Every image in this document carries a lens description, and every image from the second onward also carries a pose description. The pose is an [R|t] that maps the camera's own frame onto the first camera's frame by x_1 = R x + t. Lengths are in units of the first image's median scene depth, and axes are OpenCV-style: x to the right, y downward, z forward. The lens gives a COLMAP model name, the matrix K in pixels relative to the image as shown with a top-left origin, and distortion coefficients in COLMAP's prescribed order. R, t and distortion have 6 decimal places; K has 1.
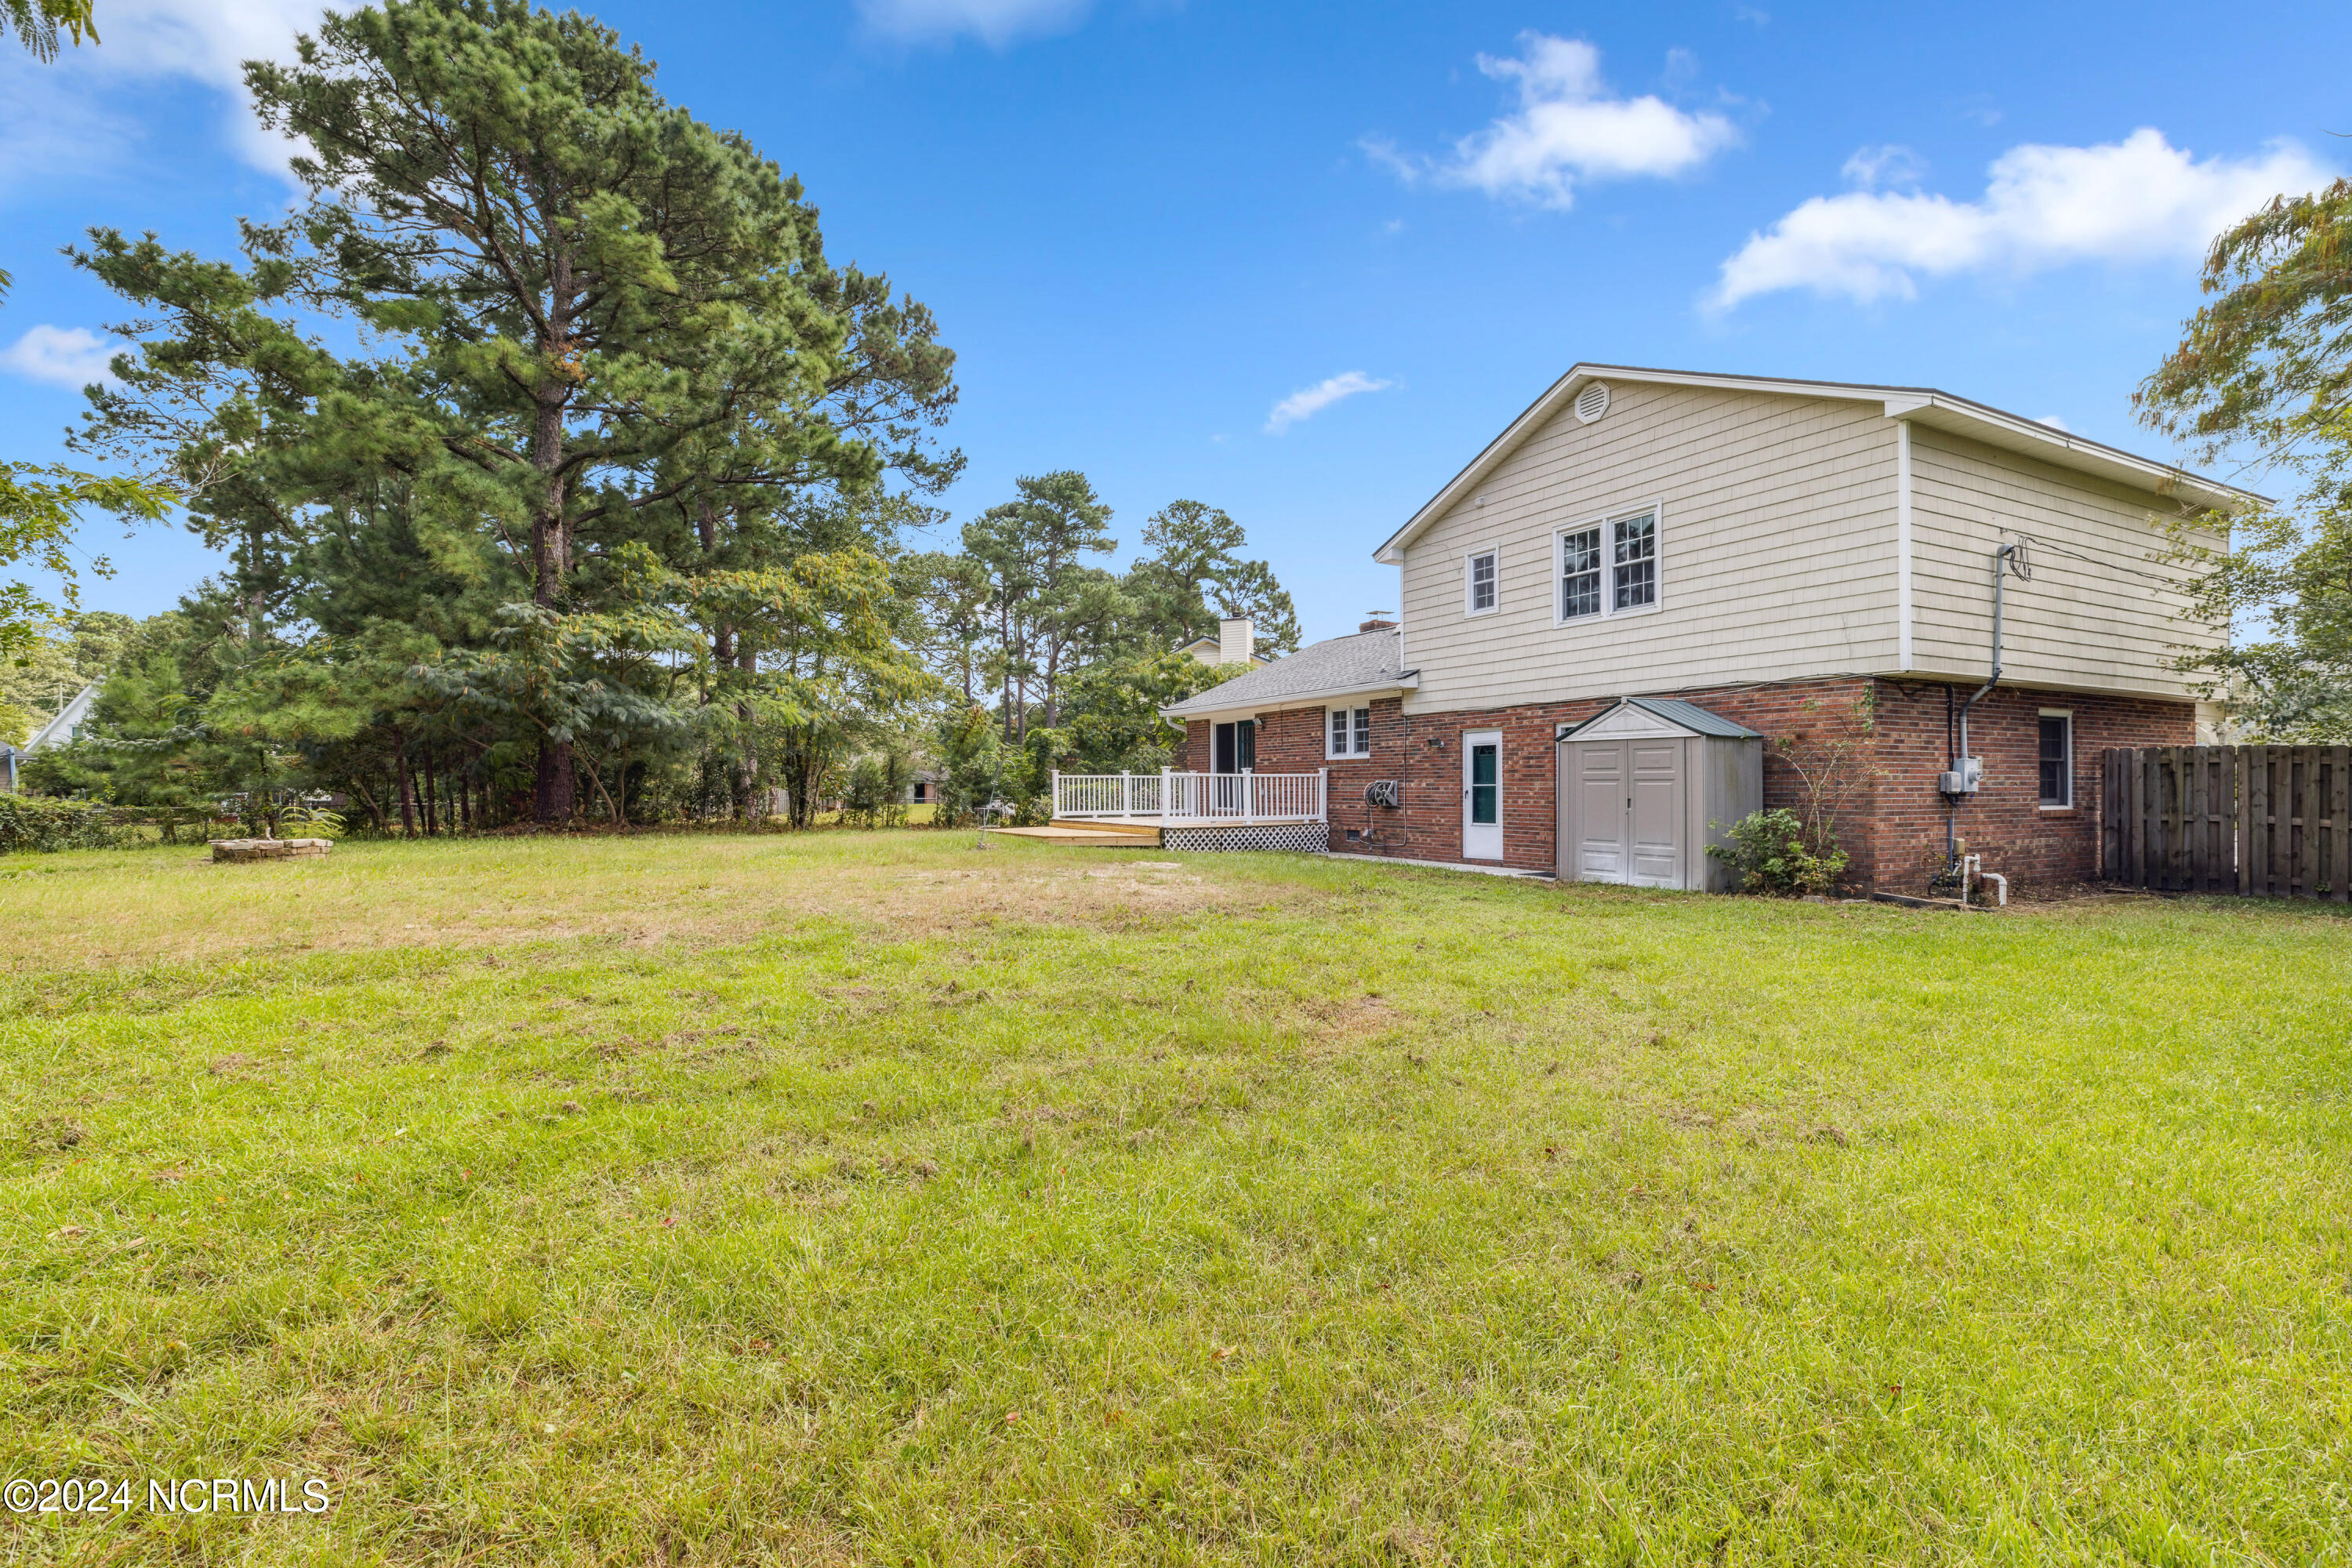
lens RADIAL K [[1066.0, 0, 1171.6], [0, 1066.0, 784.7], [0, 0, 1]] dist [0.001809, 0.000654]
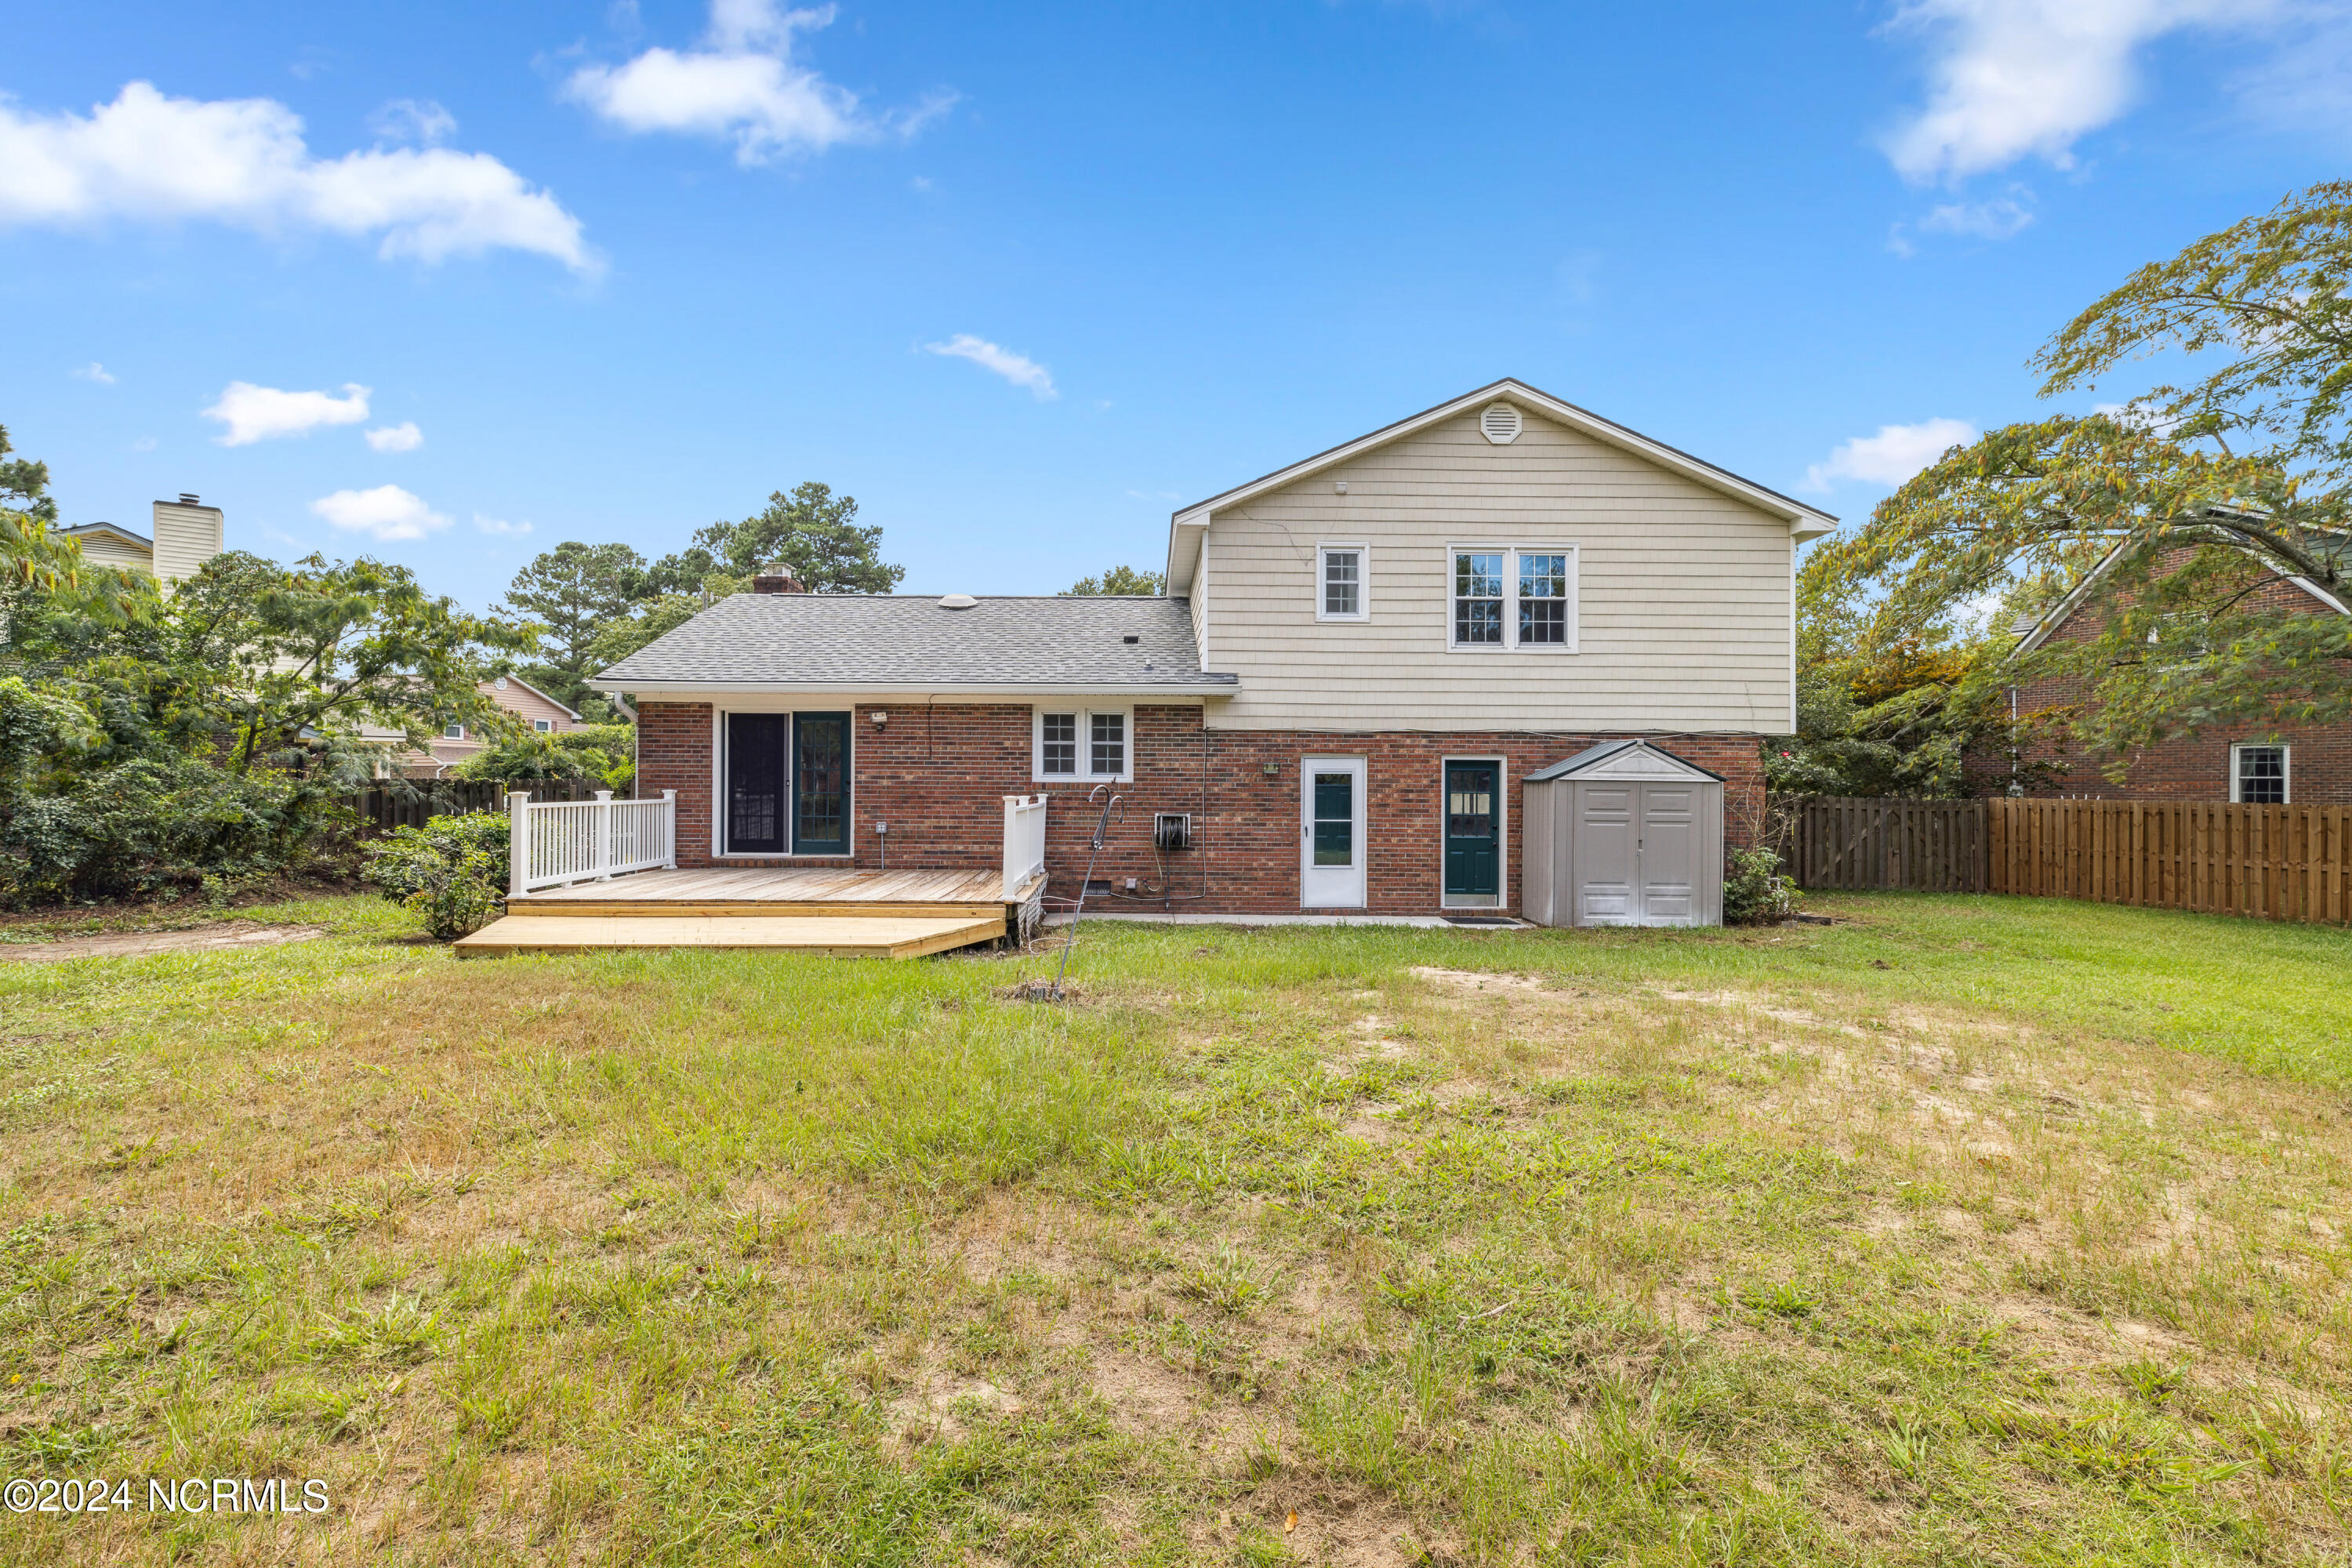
lens RADIAL K [[1066.0, 0, 1182.9], [0, 1066.0, 779.2], [0, 0, 1]] dist [0.001809, 0.000654]
pose [[0.473216, 0.002866, 0.880942, -0.515834], [-0.010748, 0.999939, 0.002520, -0.033375], [-0.880881, -0.010661, 0.473218, 0.702686]]
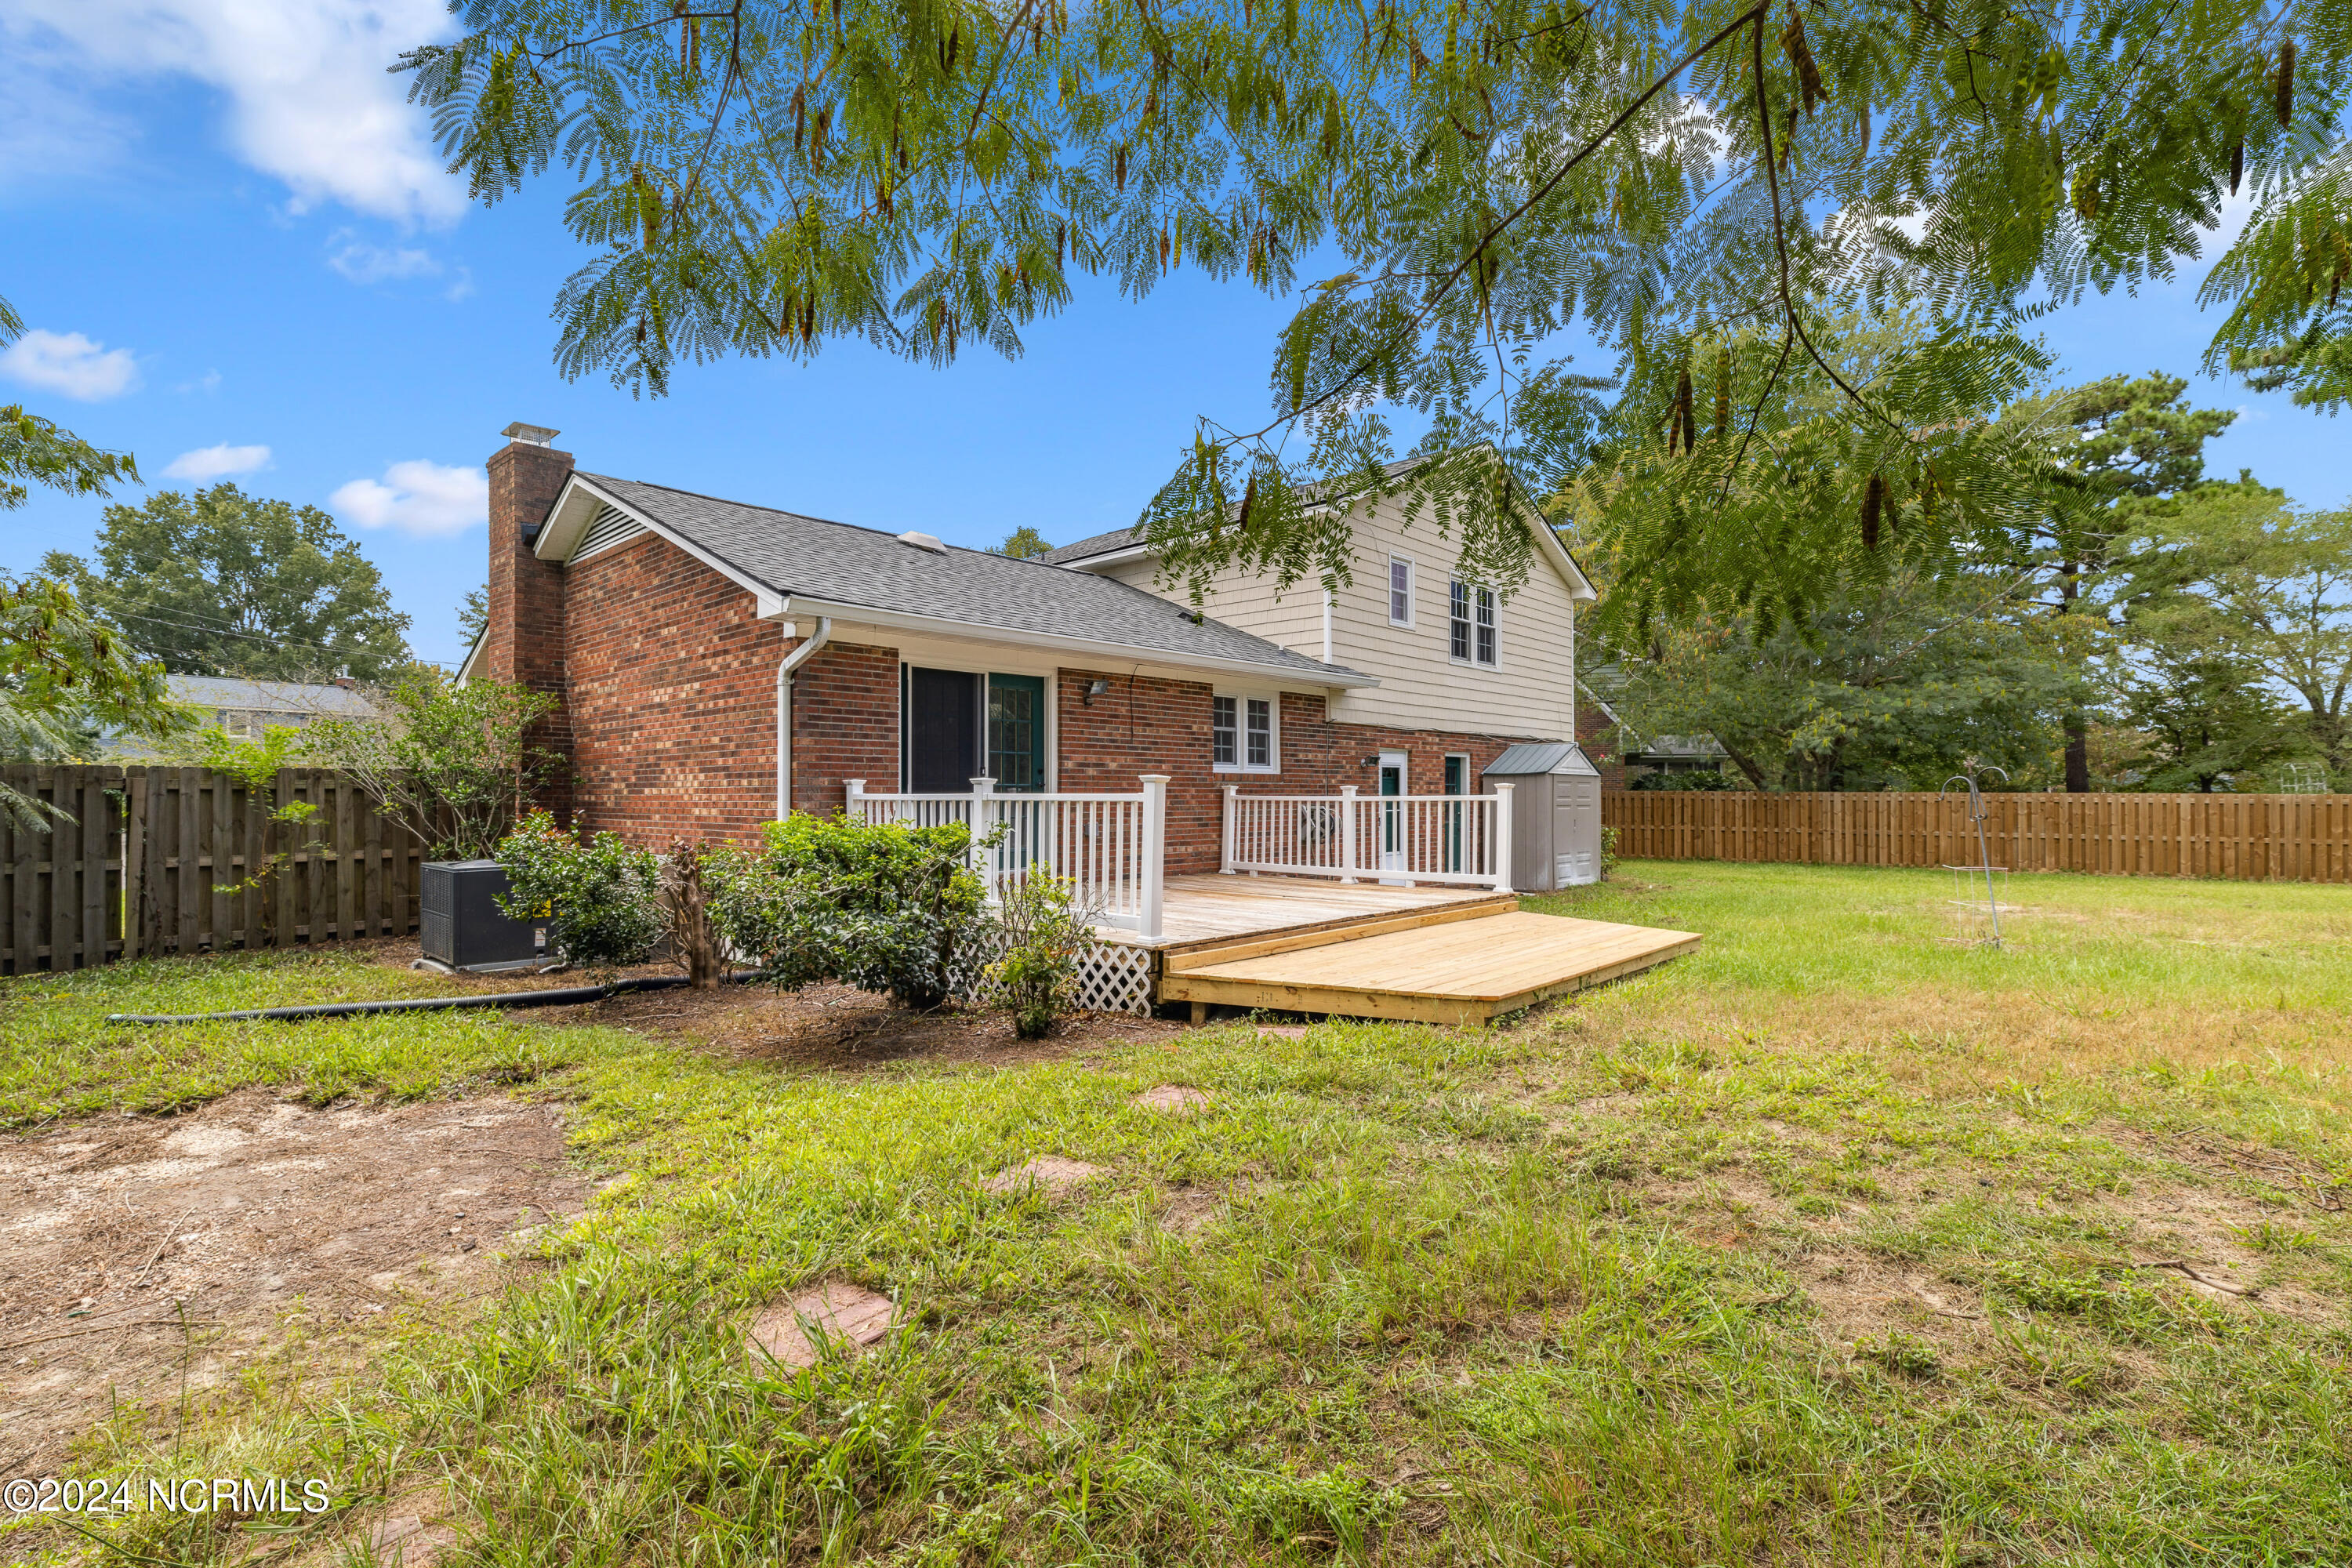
lens RADIAL K [[1066.0, 0, 1178.7], [0, 1066.0, 789.2], [0, 0, 1]] dist [0.001809, 0.000654]
pose [[-0.311689, -0.000564, 0.950184, -0.525623], [-0.007925, 0.999967, -0.002006, -0.014526], [-0.950151, -0.008155, -0.311684, 1.462253]]
